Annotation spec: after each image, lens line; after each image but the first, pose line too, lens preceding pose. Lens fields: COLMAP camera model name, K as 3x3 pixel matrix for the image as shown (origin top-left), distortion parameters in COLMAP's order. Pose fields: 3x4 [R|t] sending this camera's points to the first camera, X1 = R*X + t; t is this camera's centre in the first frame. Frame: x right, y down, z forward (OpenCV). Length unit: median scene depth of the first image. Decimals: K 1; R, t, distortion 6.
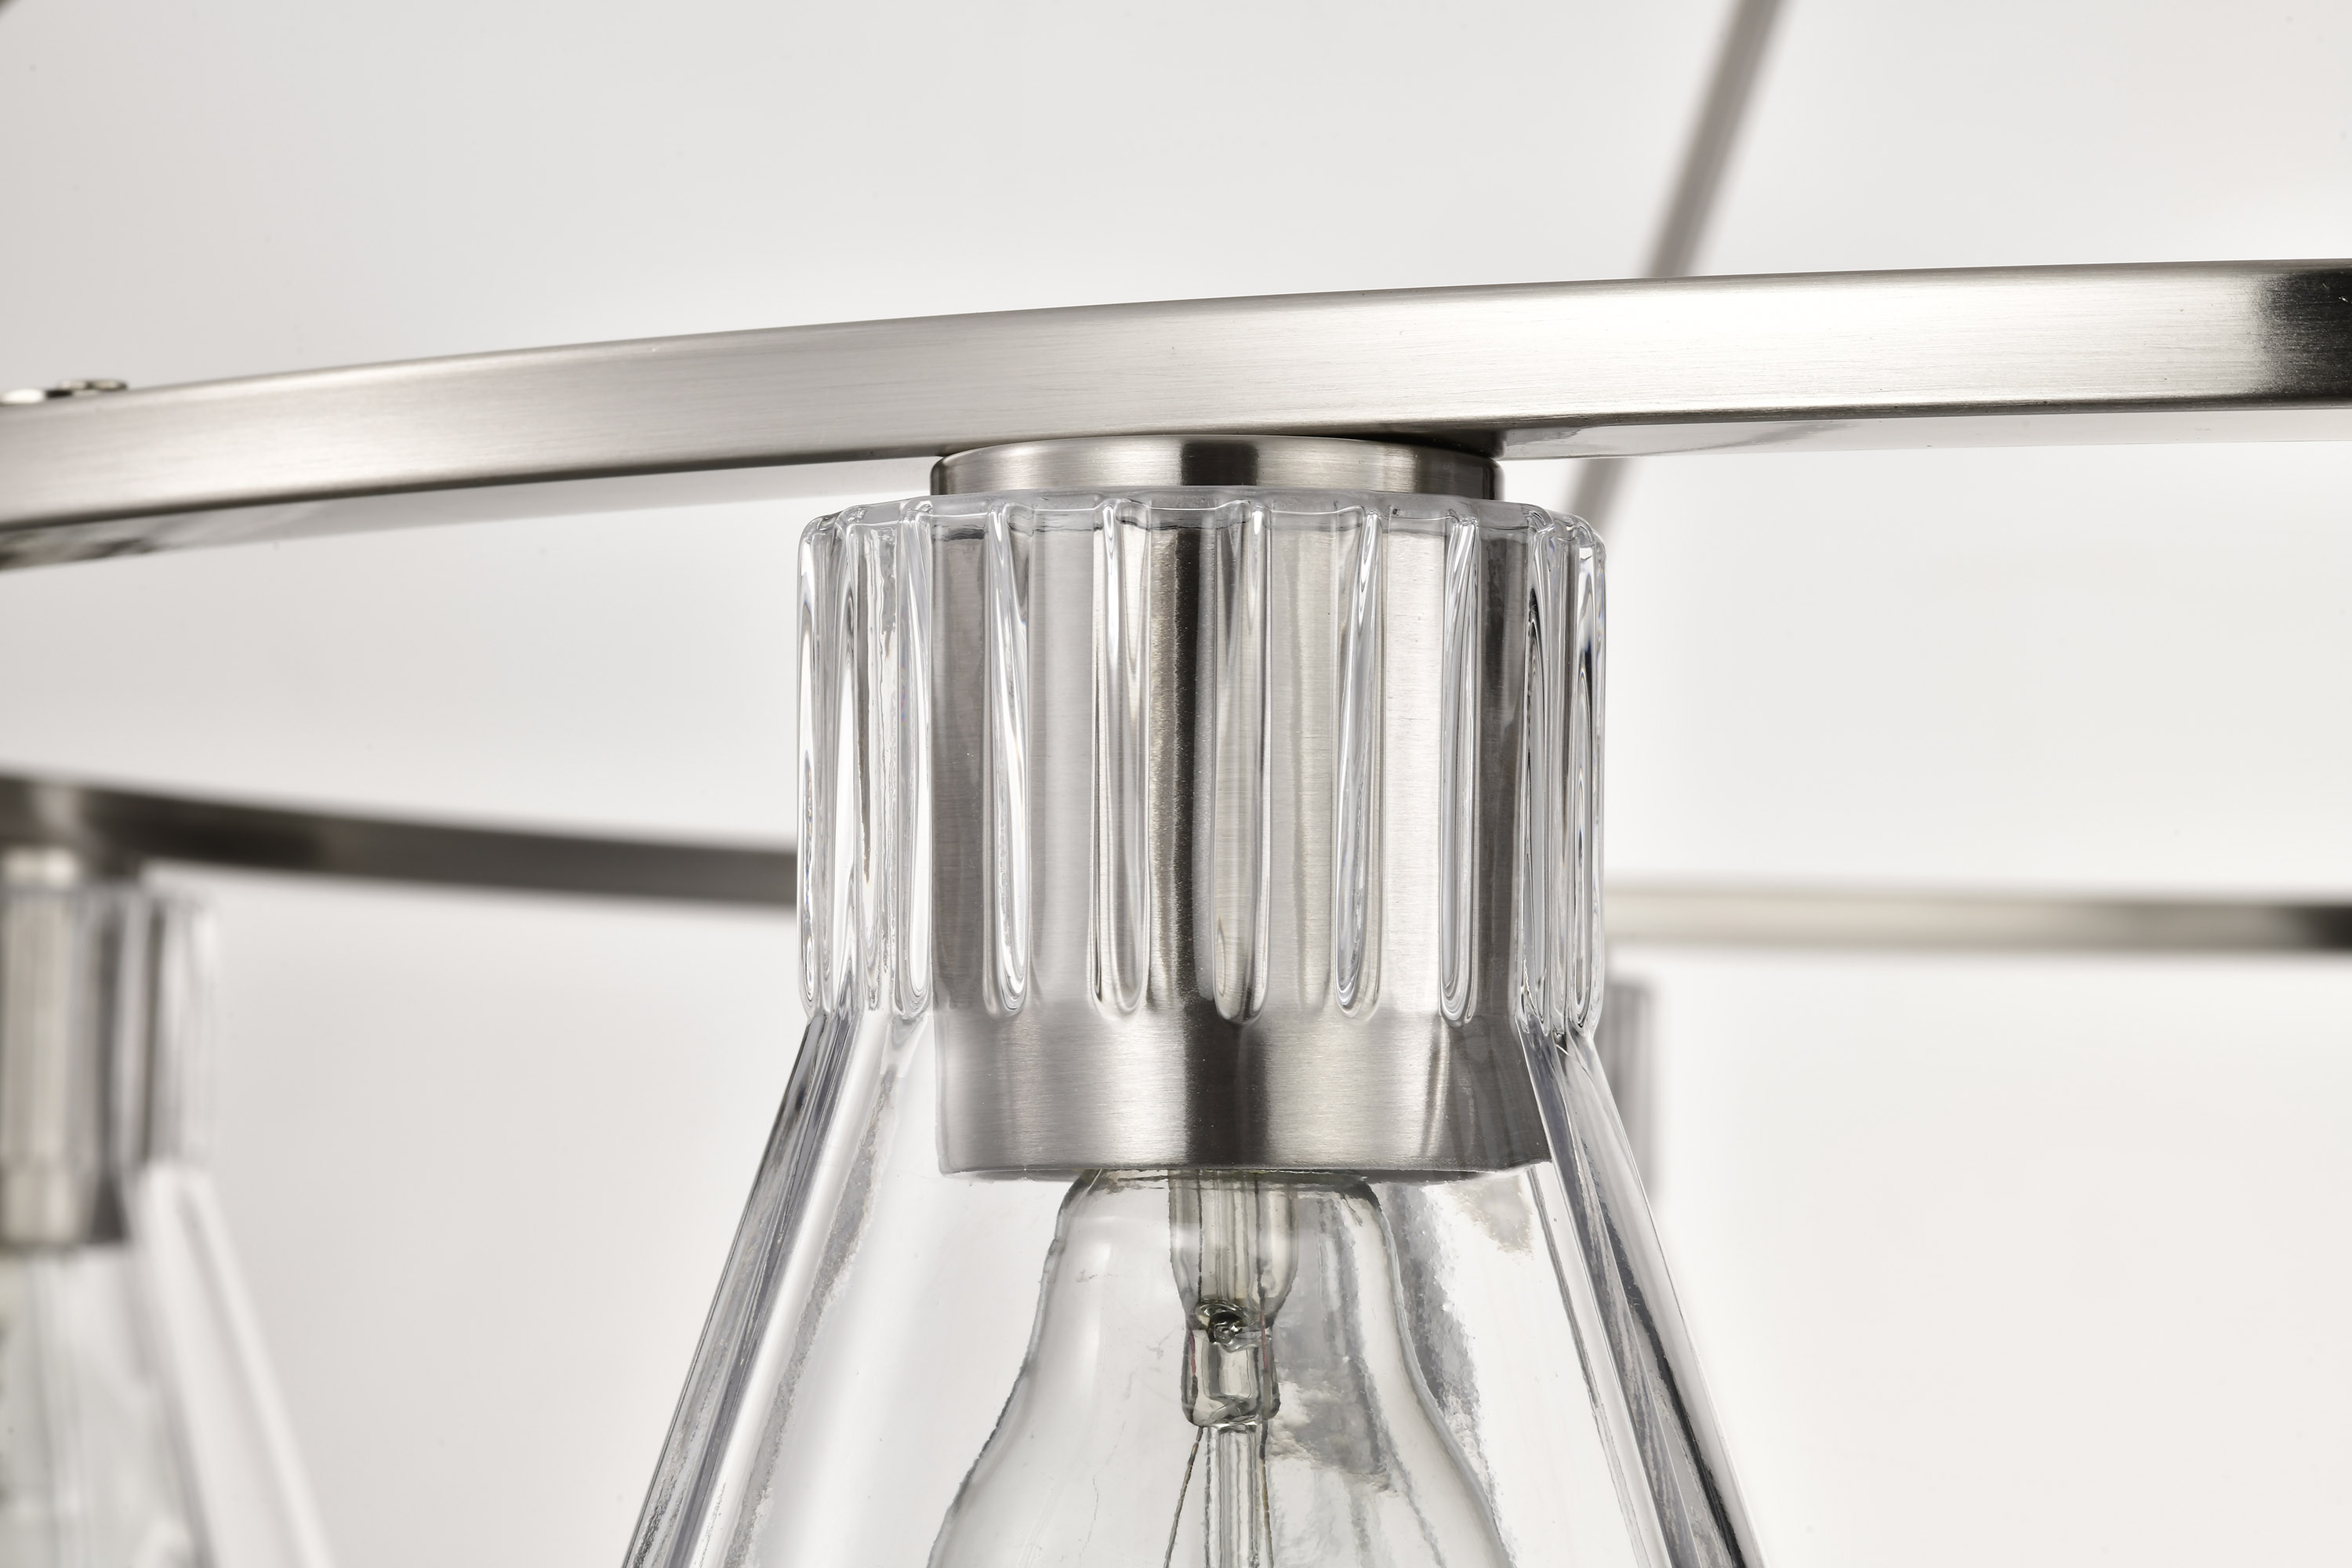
lens RADIAL K [[6935.1, 0, 1176.0], [0, 6935.1, 784.0], [0, 0, 1]] dist [-3.471633, 0.348367]
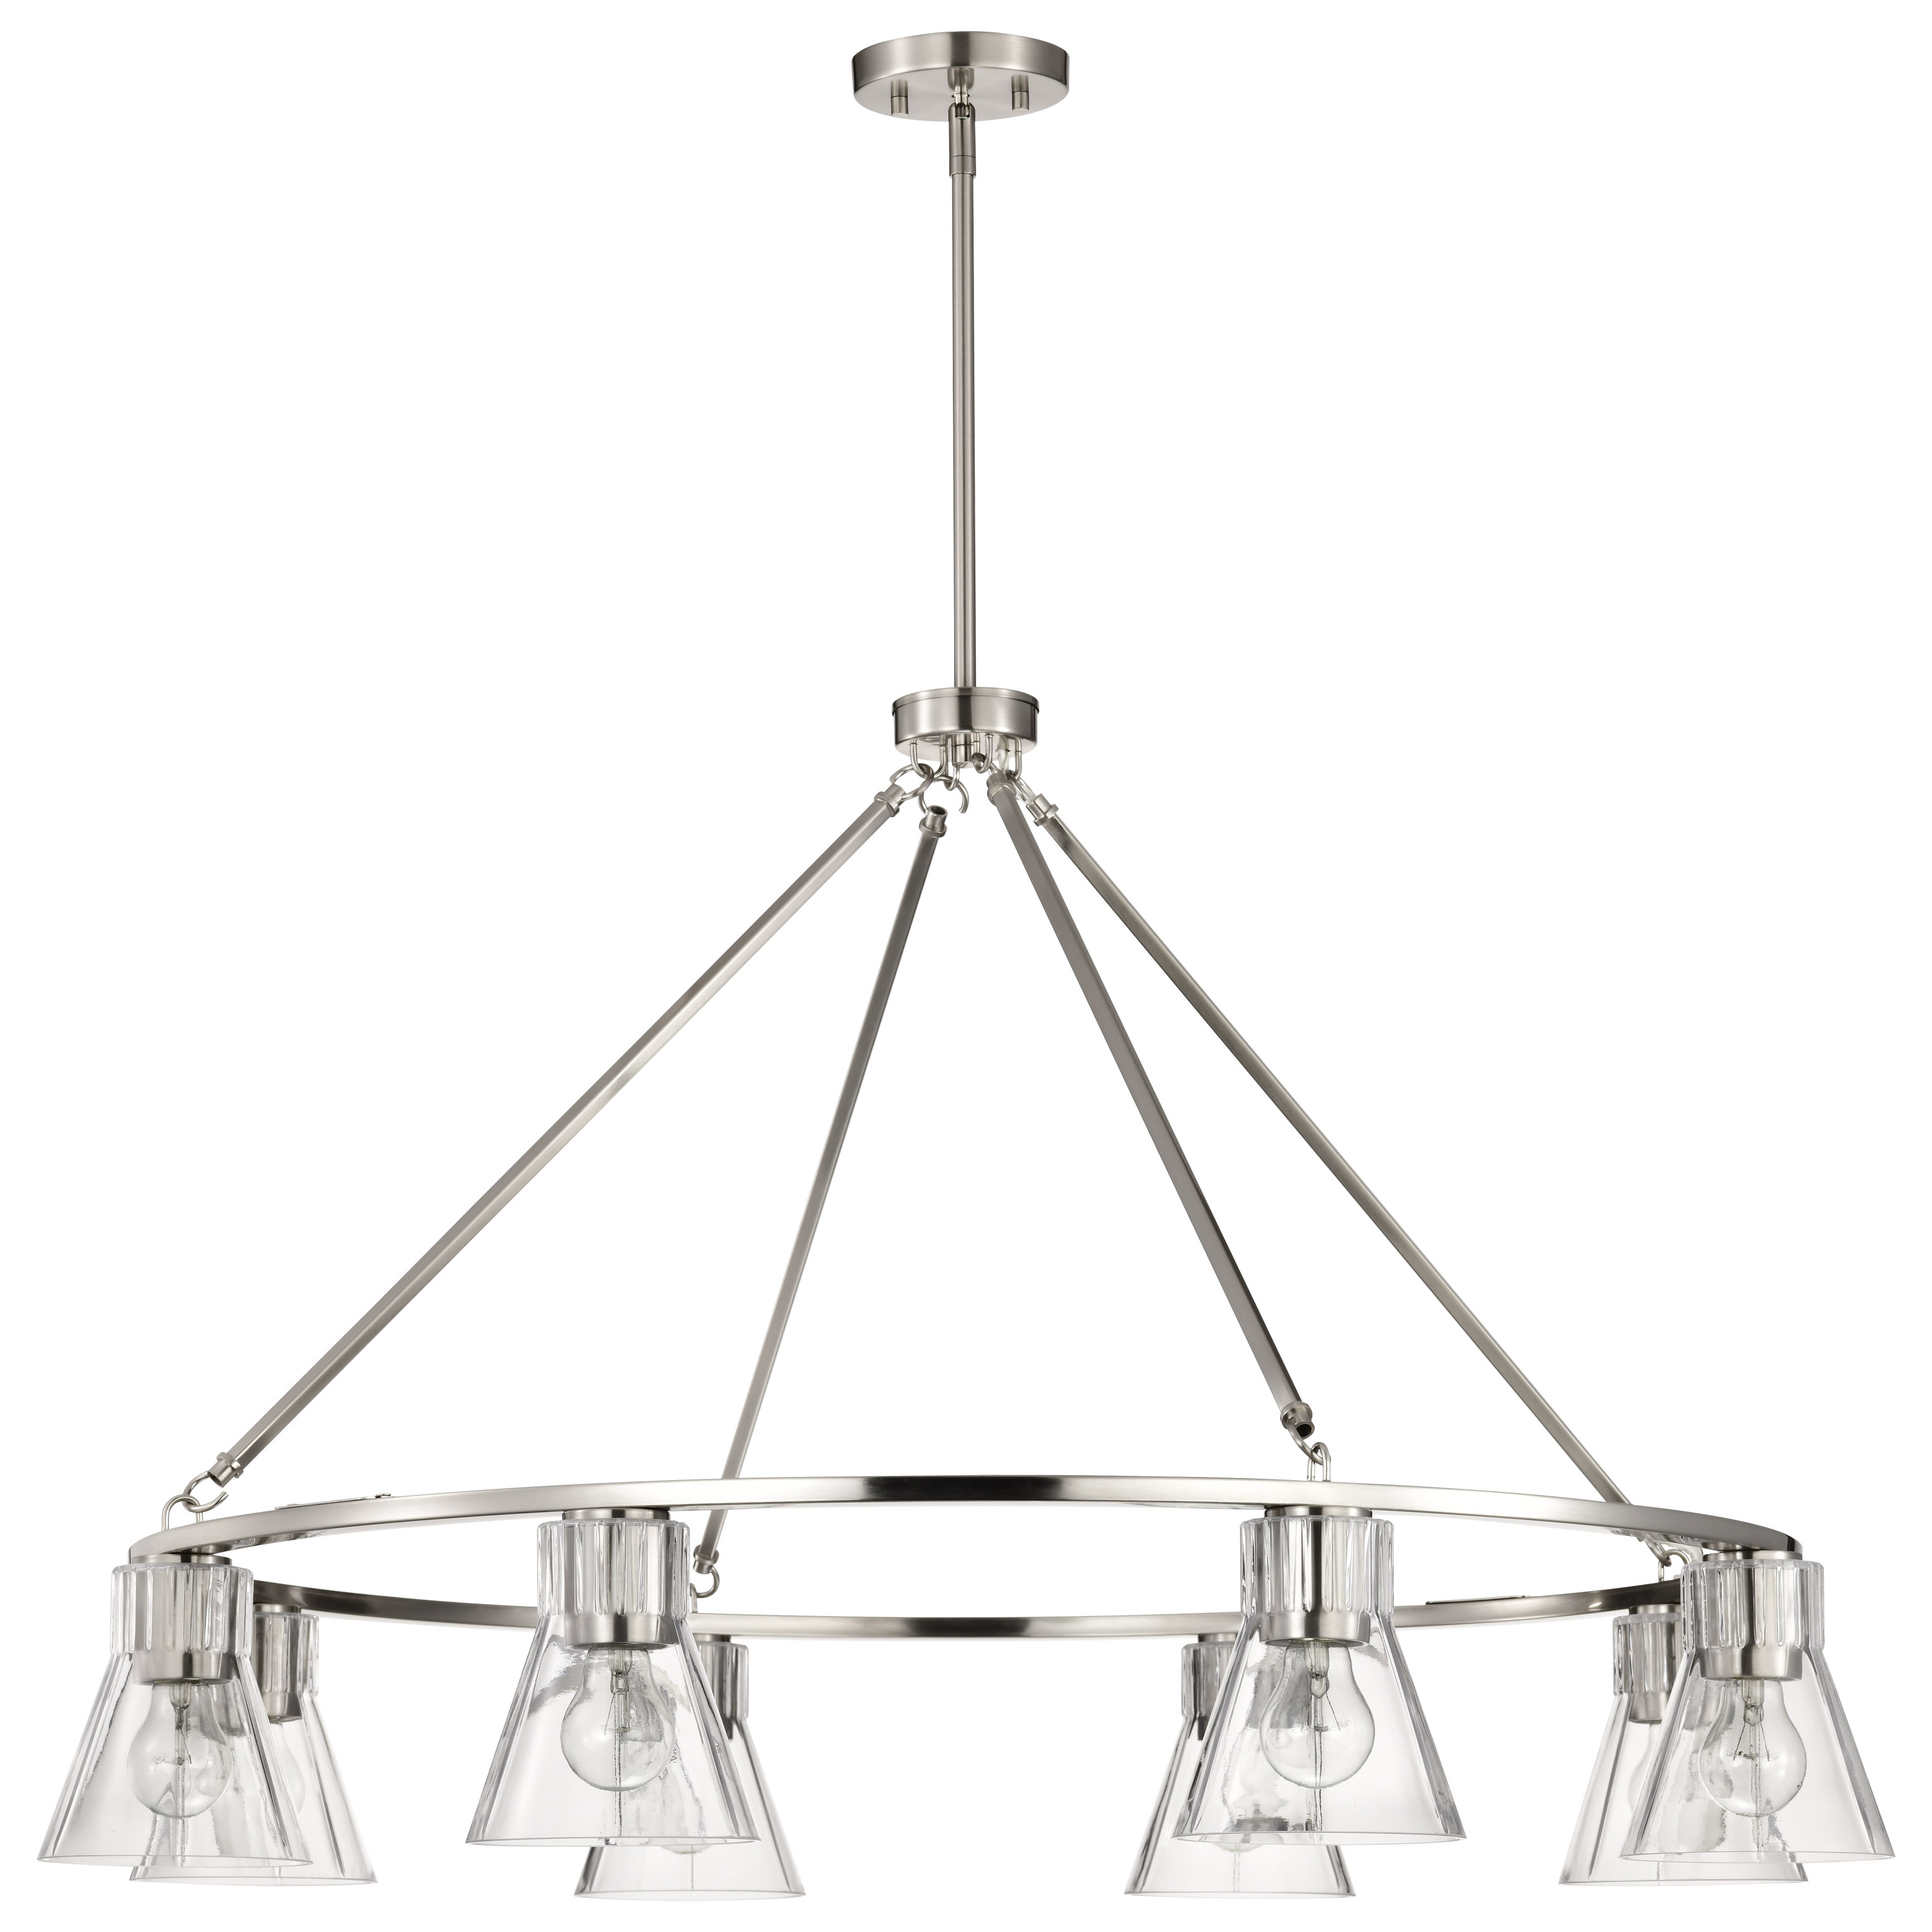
lens RADIAL K [[5827.1, 0, 966.0], [0, 5827.1, 966.0], [0, 0, 1]] dist [-0.199938, -0.009578]
pose [[0.998843, -0.002247, 0.048034, 0.061790], [0.008799, 0.990584, -0.136621, 0.154054], [-0.047275, 0.136886, 0.989458, -3.601227]]
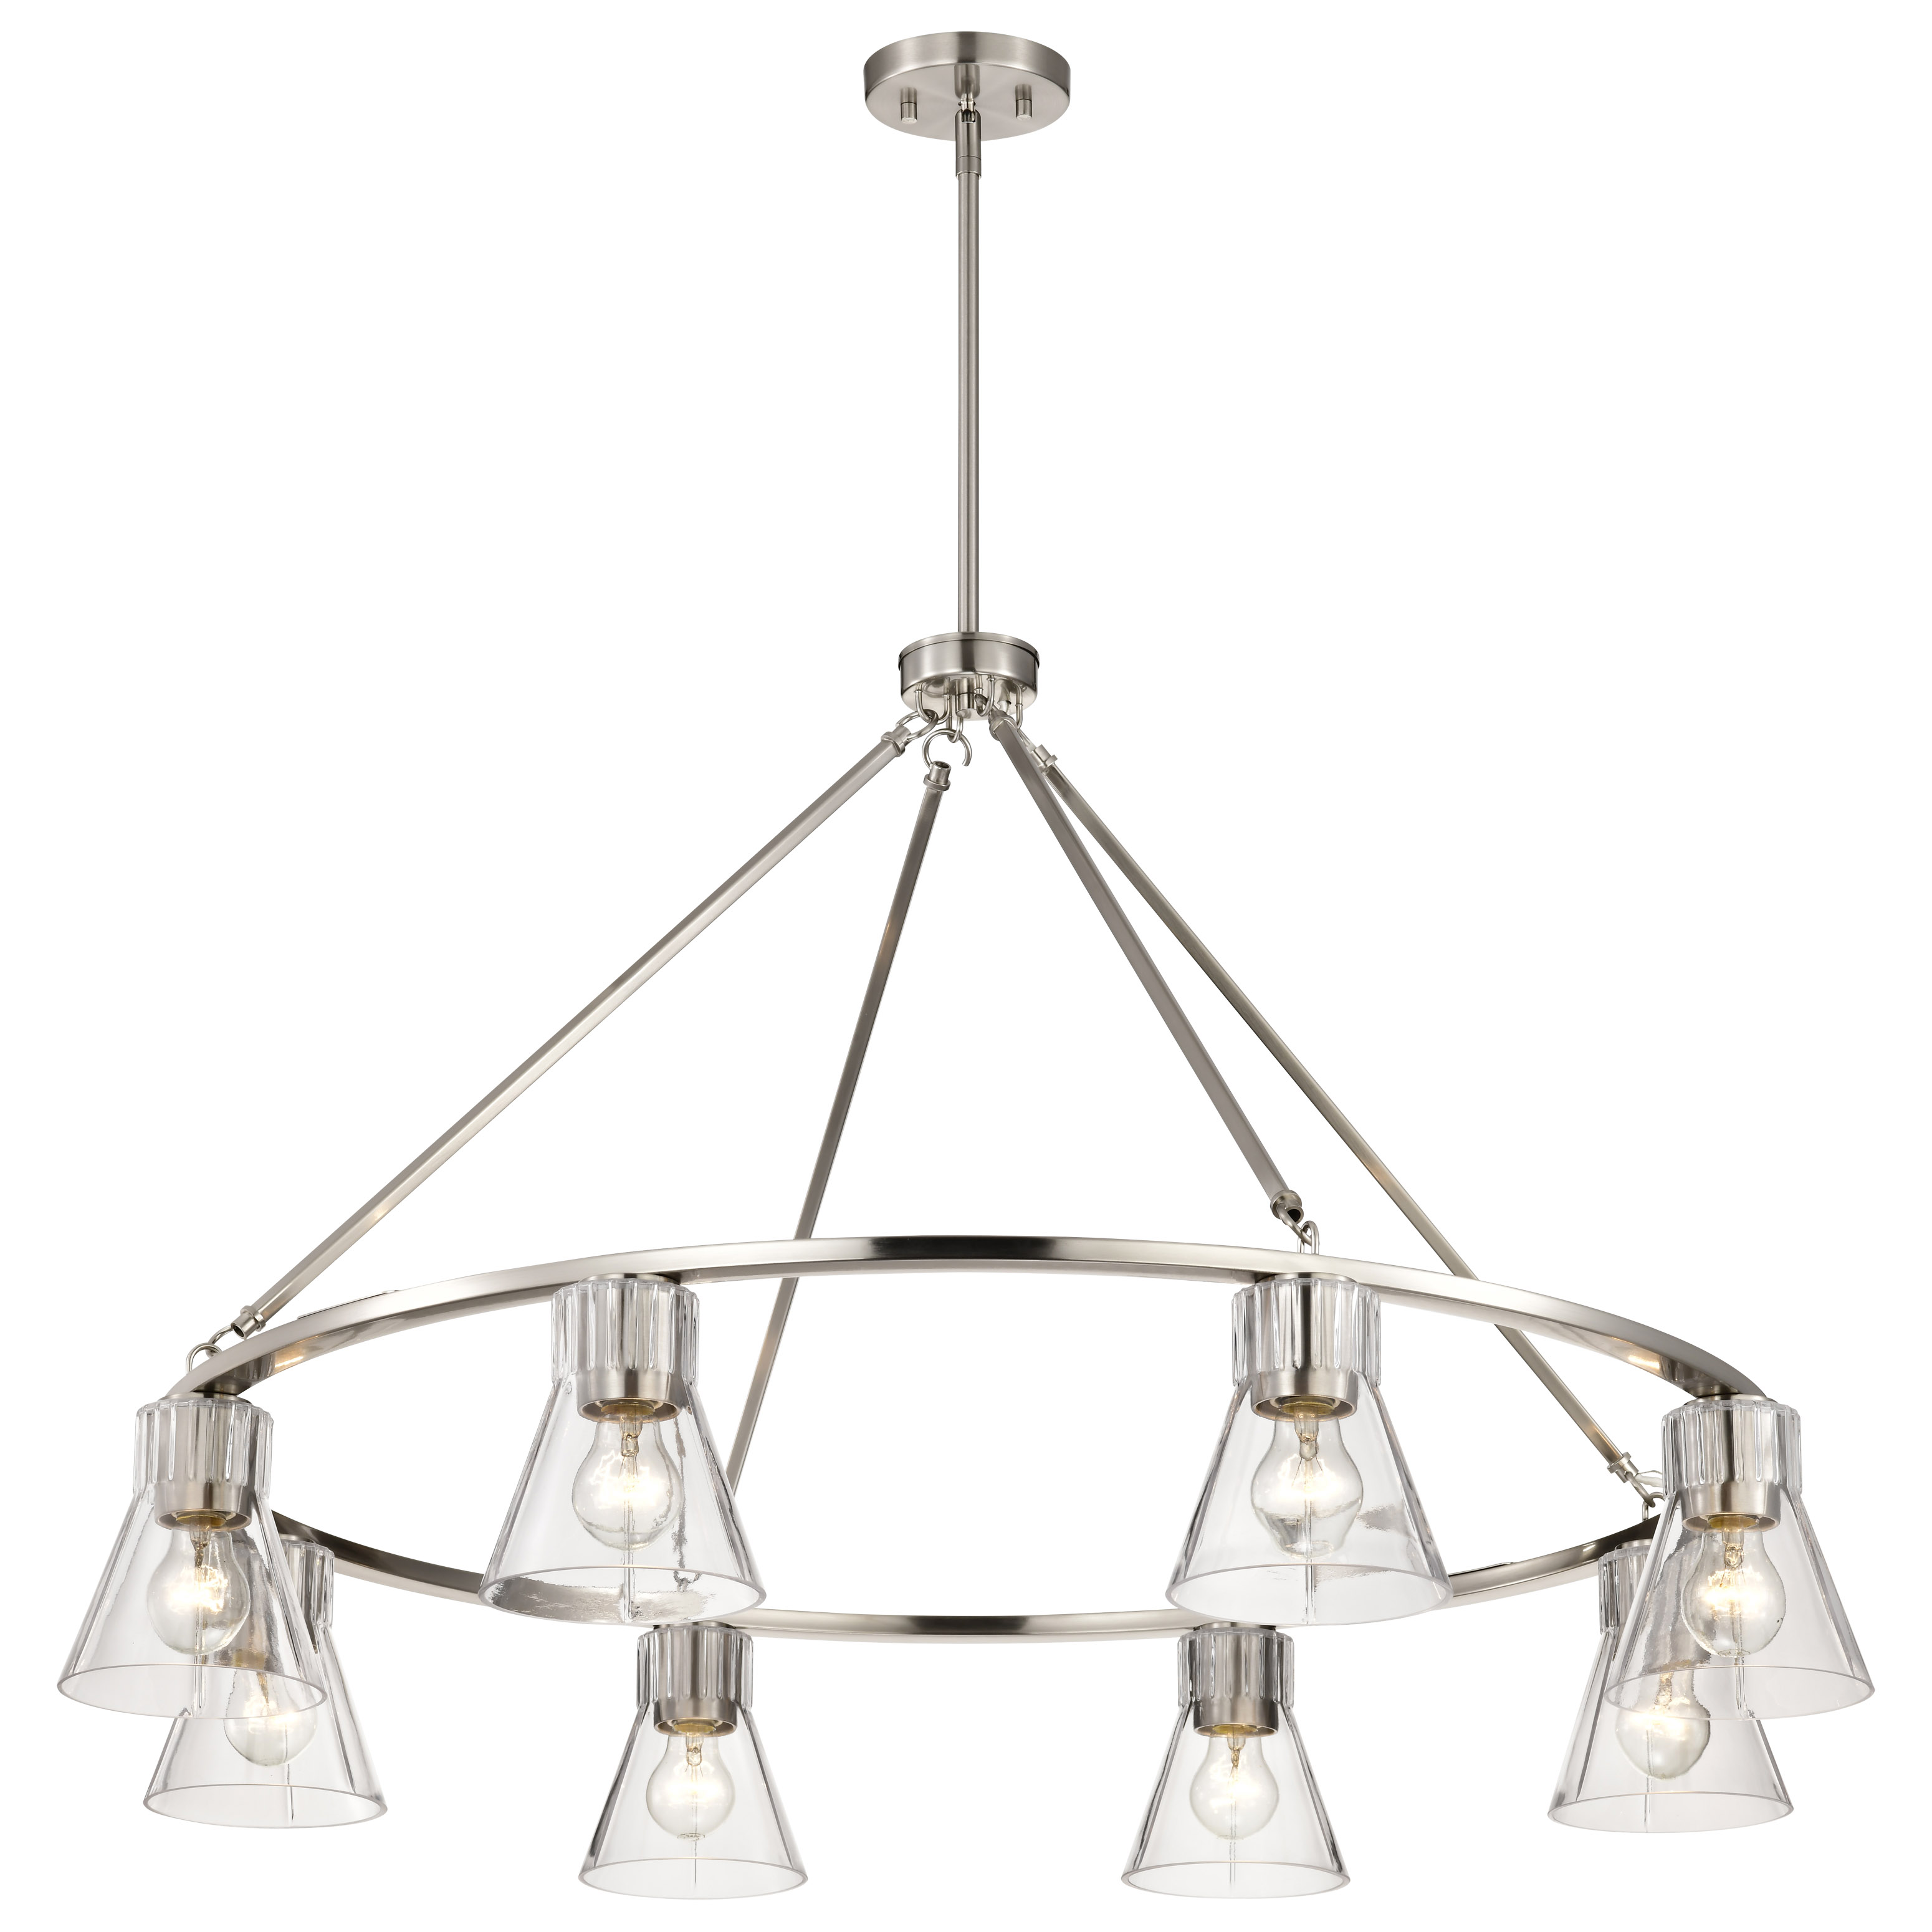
lens RADIAL K [[5827.1, 0, 966.0], [0, 5827.1, 966.0], [0, 0, 1]] dist [-0.199938, -0.009578]
pose [[0.998865, 0.007745, 0.046987, 0.055304], [0.004912, 0.964664, -0.263436, 0.959356], [-0.047367, 0.263368, 0.963532, -3.650806]]
